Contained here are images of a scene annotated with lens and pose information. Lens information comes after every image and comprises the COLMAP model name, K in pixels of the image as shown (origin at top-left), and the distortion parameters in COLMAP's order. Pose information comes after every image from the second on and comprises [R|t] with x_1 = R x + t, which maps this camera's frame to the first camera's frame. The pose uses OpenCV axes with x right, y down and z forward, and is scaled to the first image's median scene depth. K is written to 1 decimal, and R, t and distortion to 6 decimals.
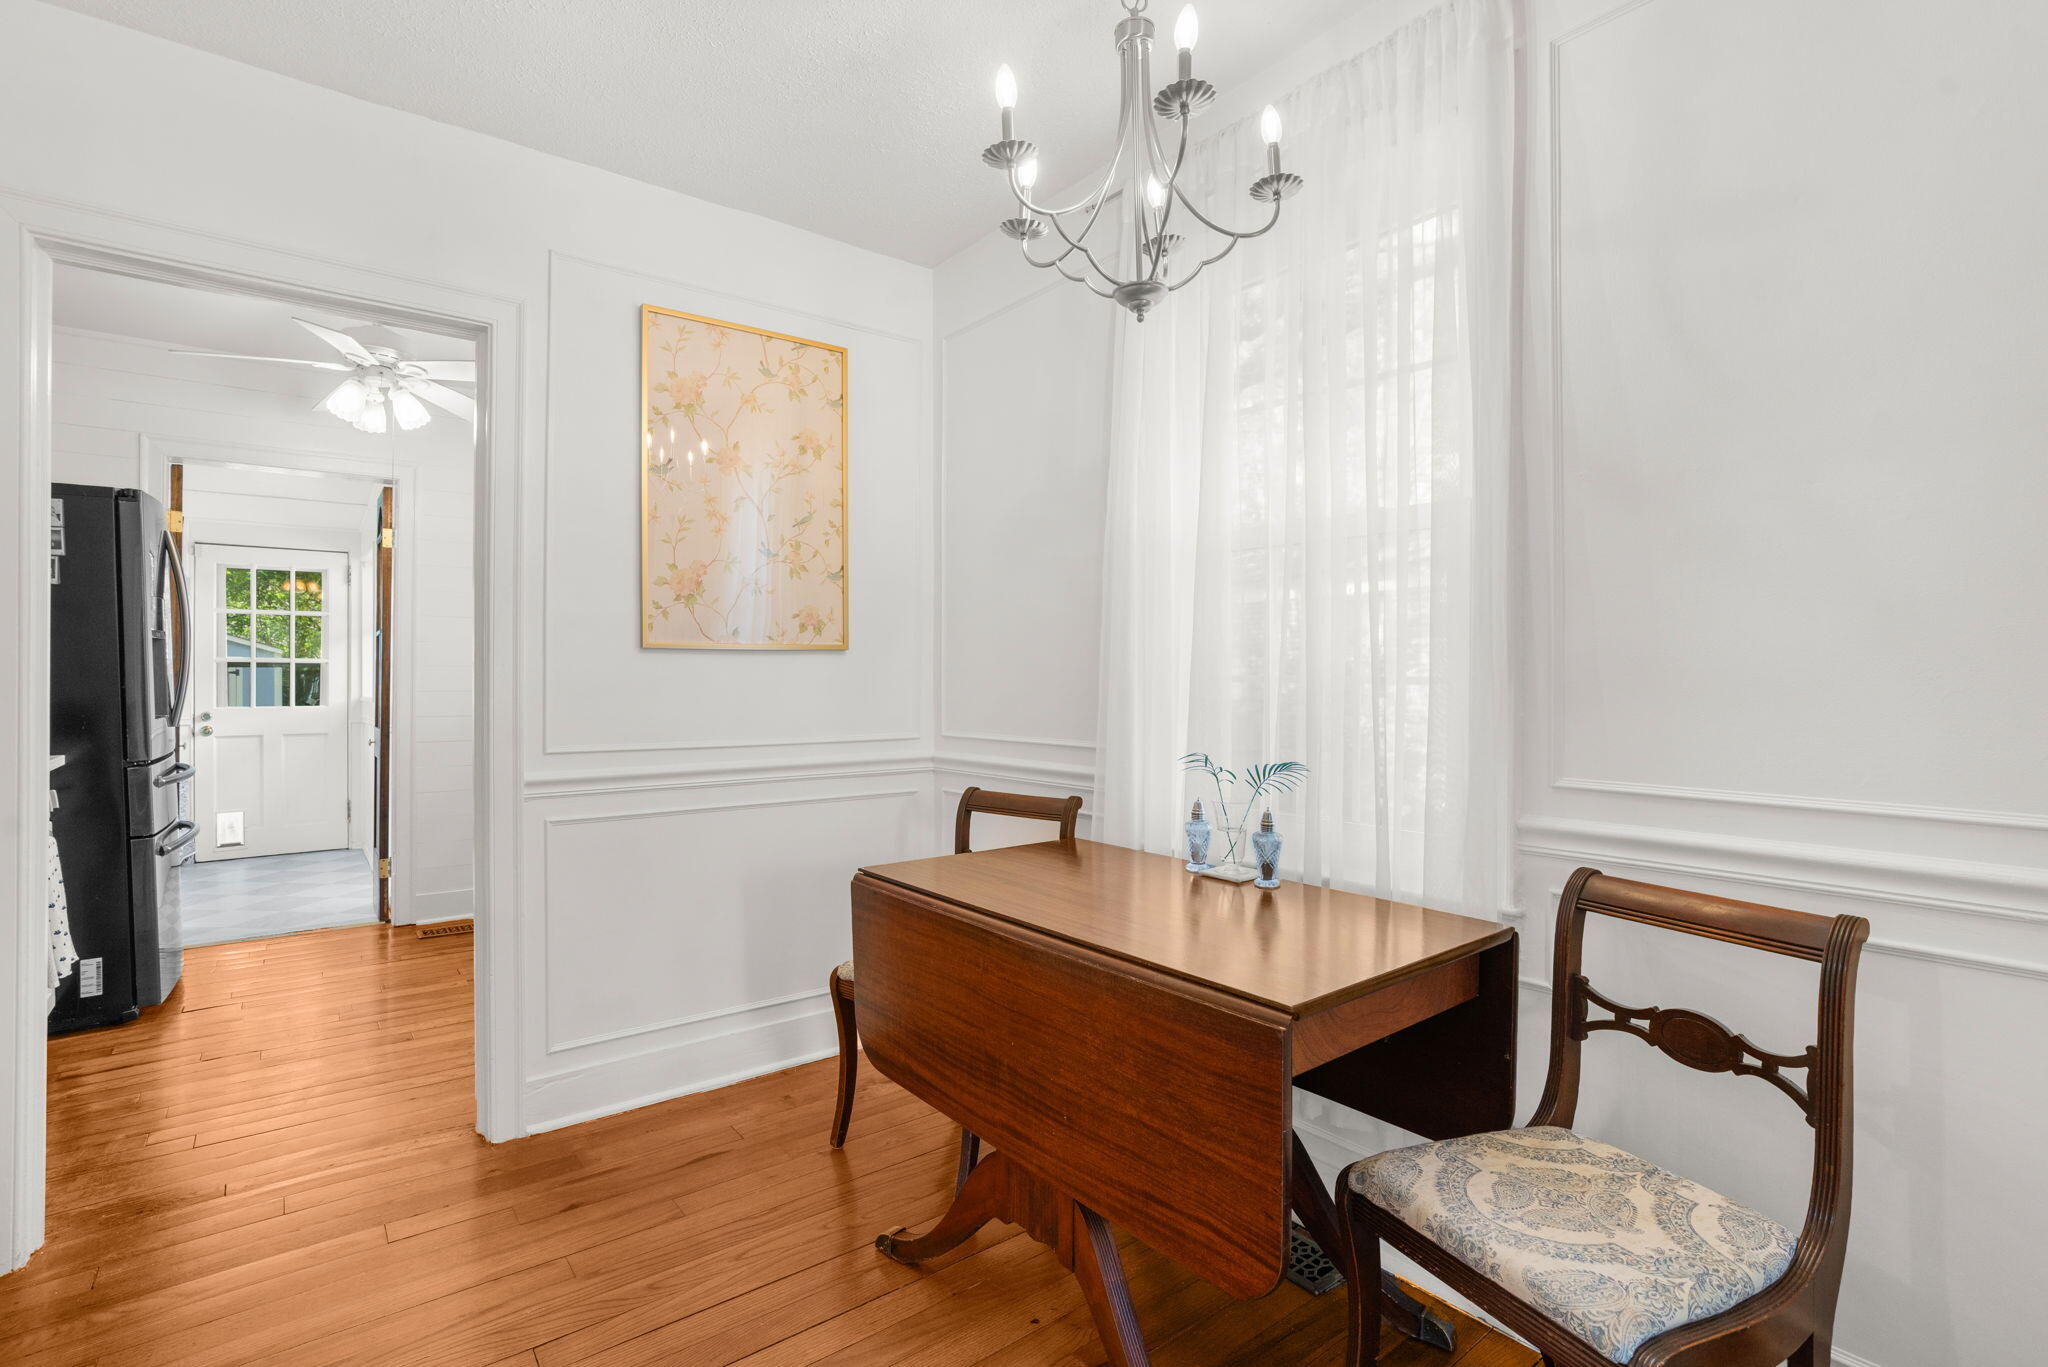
lens RADIAL K [[965.9, 0, 985.1], [0, 965.9, 673.3], [0, 0, 1]] dist [-0.009171, 0.001262]
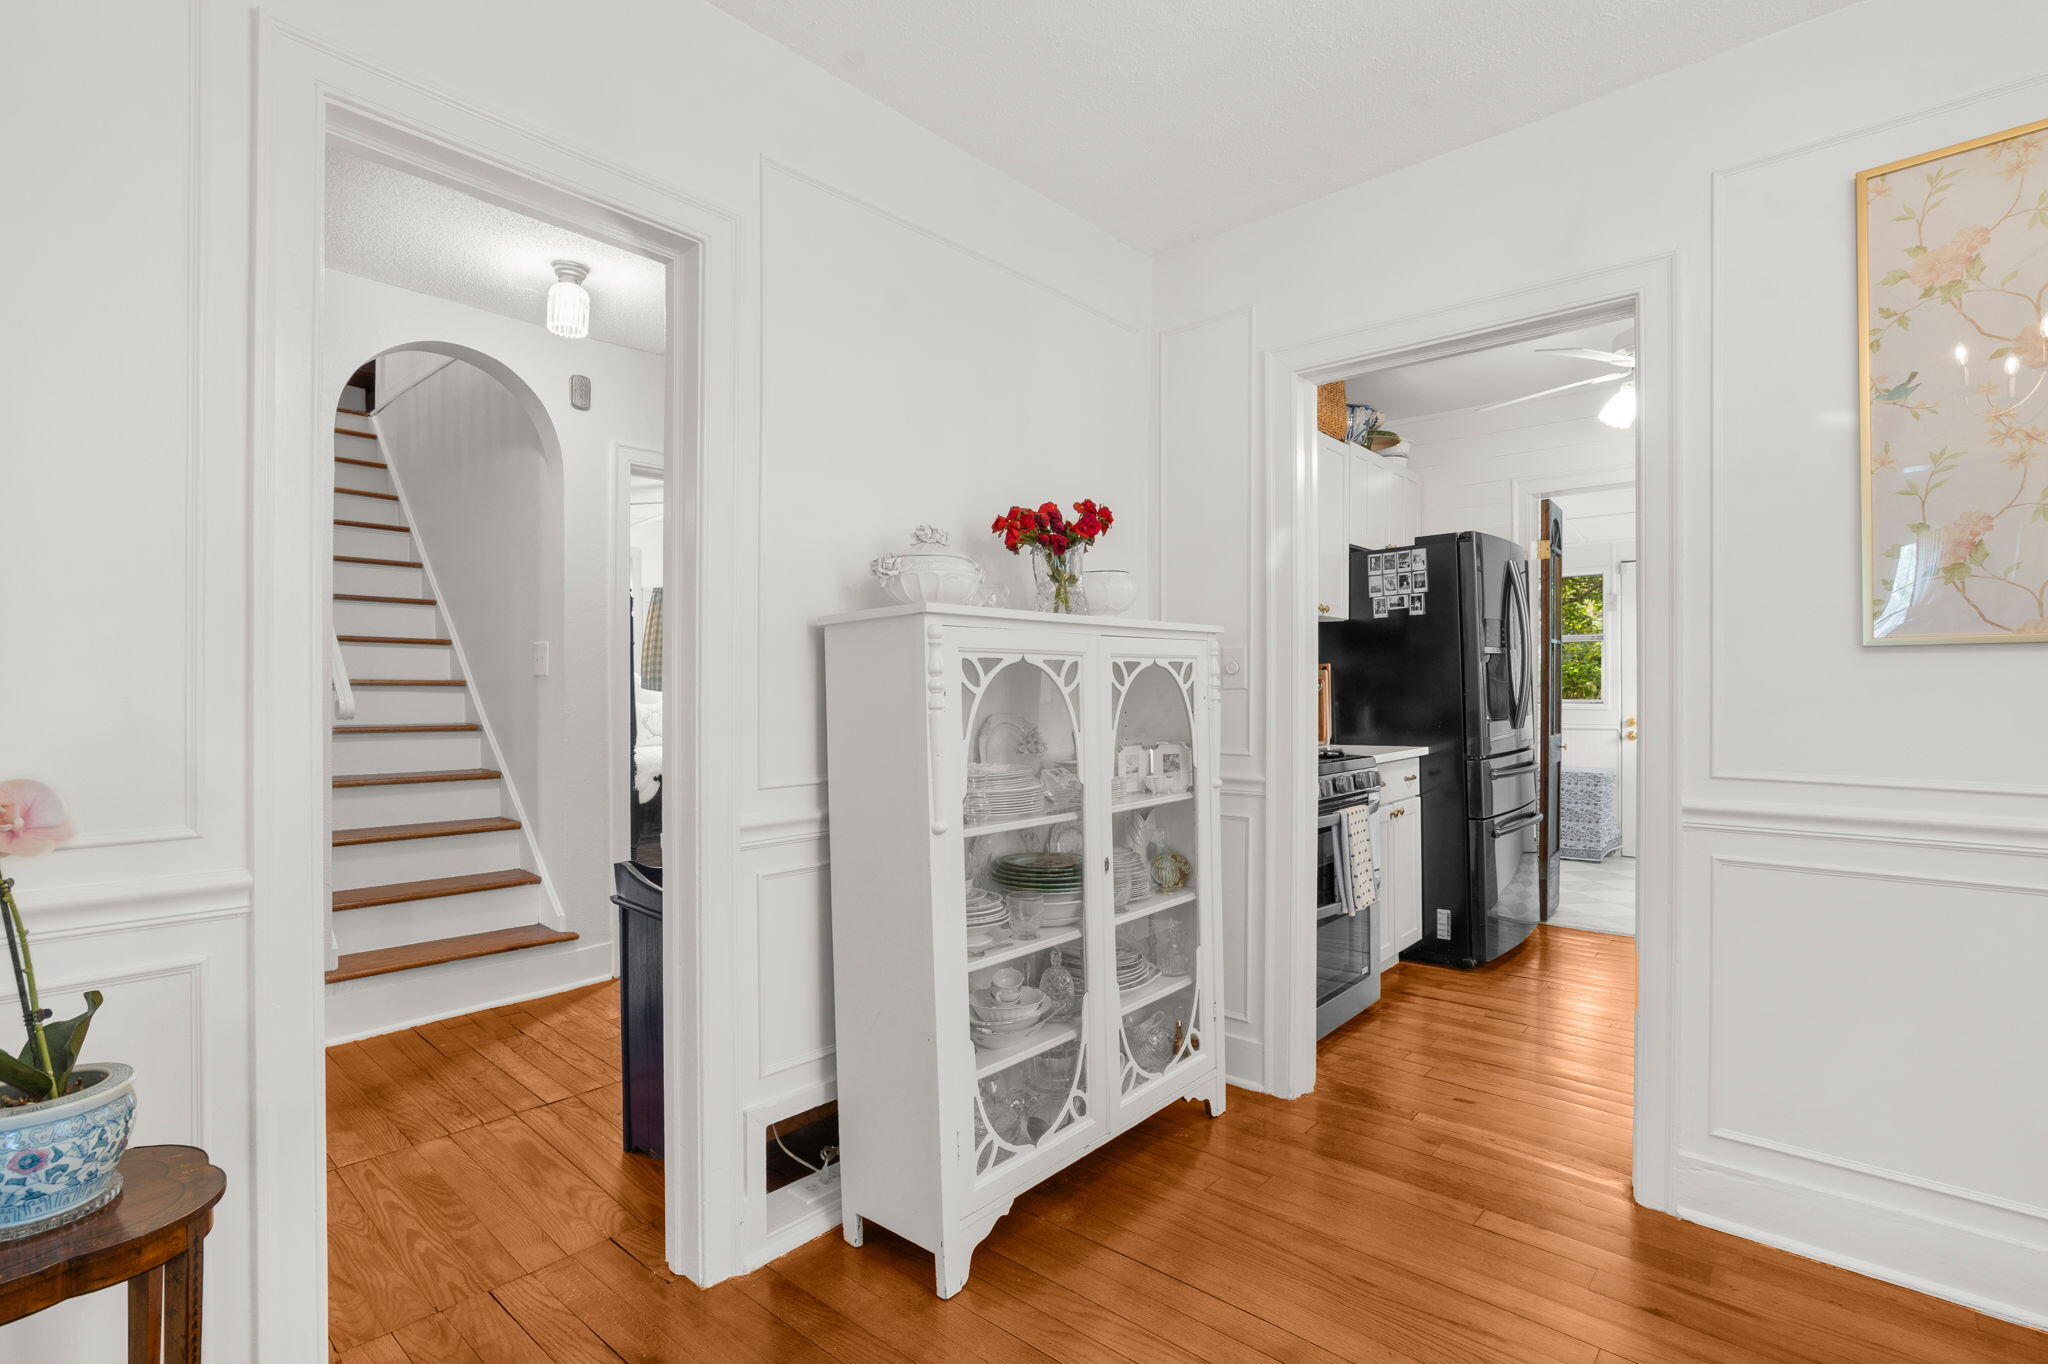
lens RADIAL K [[965.9, 0, 1007.8], [0, 965.9, 688.7], [0, 0, 1]] dist [-0.009171, 0.001262]
pose [[0.185842, 0.001917, -0.982578, 0.208863], [0.006081, 0.999977, 0.003101, -0.000011], [0.982561, -0.006552, 0.185826, 0.203521]]
